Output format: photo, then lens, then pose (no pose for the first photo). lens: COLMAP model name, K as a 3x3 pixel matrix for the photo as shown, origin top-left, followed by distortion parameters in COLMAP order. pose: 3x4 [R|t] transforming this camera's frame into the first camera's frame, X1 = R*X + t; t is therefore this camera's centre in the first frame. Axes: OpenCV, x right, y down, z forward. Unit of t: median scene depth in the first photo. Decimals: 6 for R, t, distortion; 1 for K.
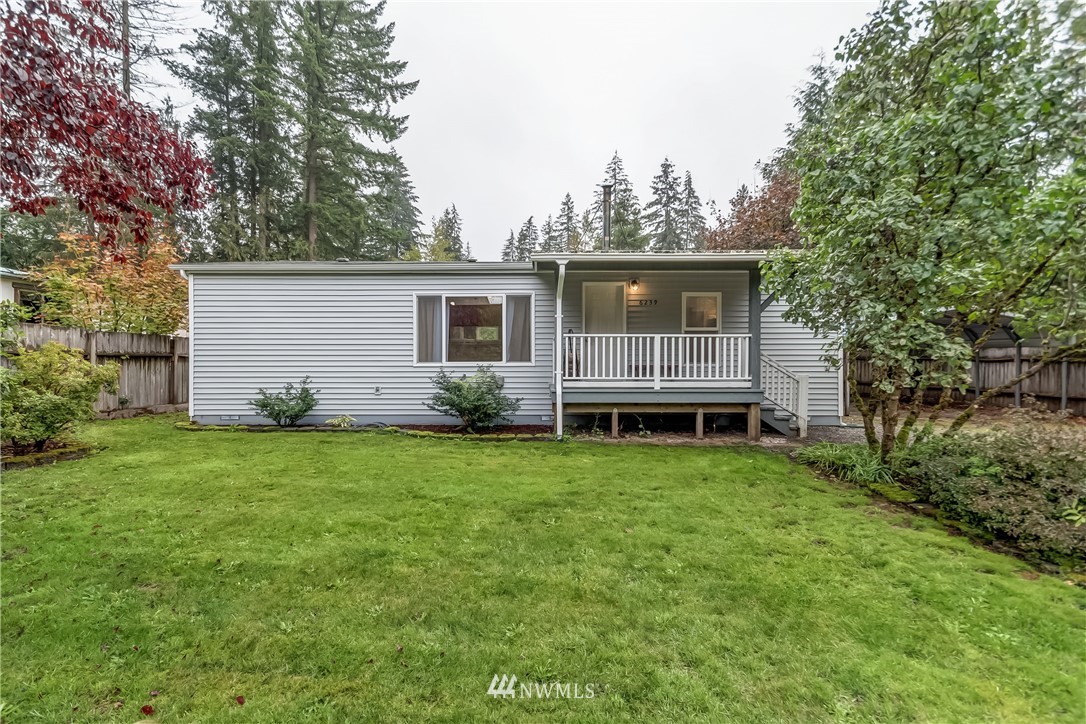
lens RADIAL K [[486.4, 0, 536.5], [0, 486.4, 362.5], [0, 0, 1]] dist [0.005026, -0.001331]
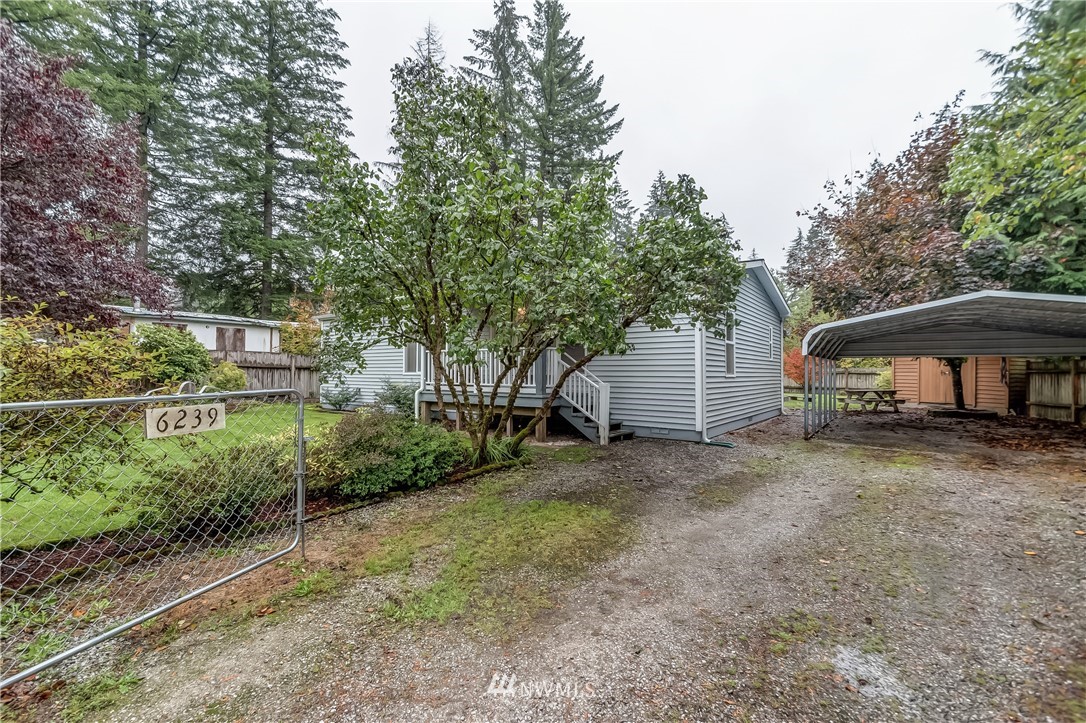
lens RADIAL K [[486.4, 0, 541.4], [0, 486.4, 364.8], [0, 0, 1]] dist [0.005026, -0.001331]
pose [[0.800893, -0.006468, -0.598772, 0.947142], [-0.008669, 0.999712, -0.022395, 0.007572], [0.598744, 0.023127, 0.800606, 0.082903]]
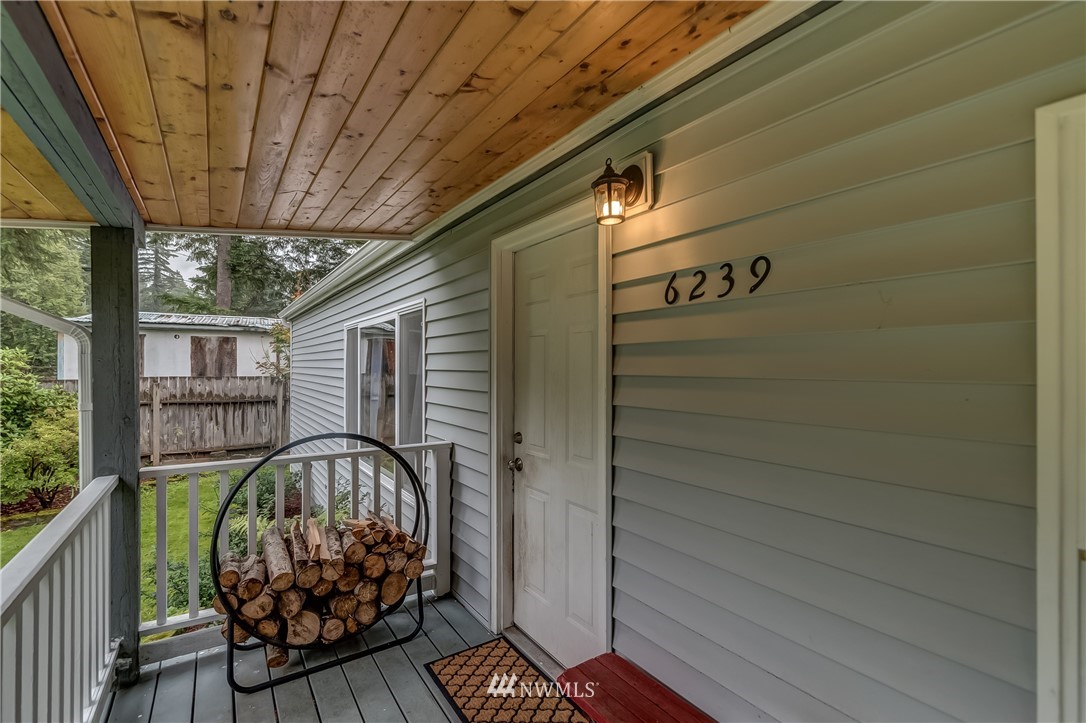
lens RADIAL K [[486.4, 0, 525.3], [0, 486.4, 361.7], [0, 0, 1]] dist [0.005026, -0.001331]
pose [[0.535422, -0.004250, -0.844574, 0.328372], [-0.006216, 0.999940, -0.008972, -0.096788], [0.844561, 0.010054, 0.535364, 0.871503]]
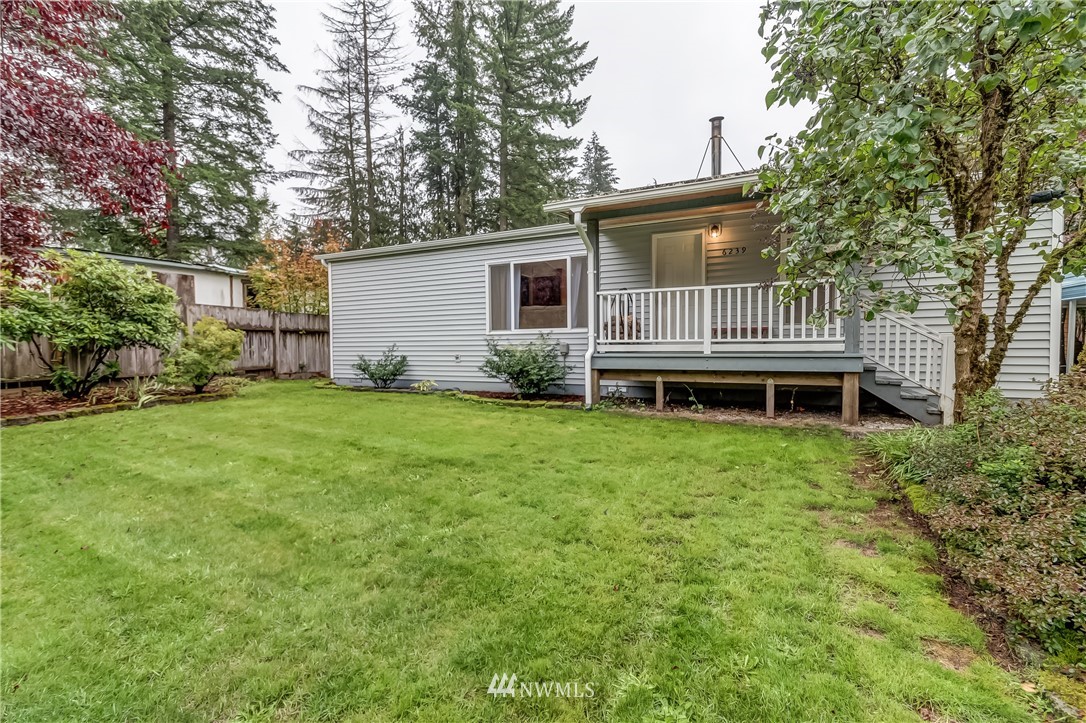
lens RADIAL K [[486.4, 0, 534.7], [0, 486.4, 362.3], [0, 0, 1]] dist [0.005026, -0.001331]
pose [[0.900323, 0.006996, -0.435166, 0.285579], [0.007272, 0.999489, 0.031114, 0.034978], [0.435162, -0.031177, 0.899812, 0.117085]]
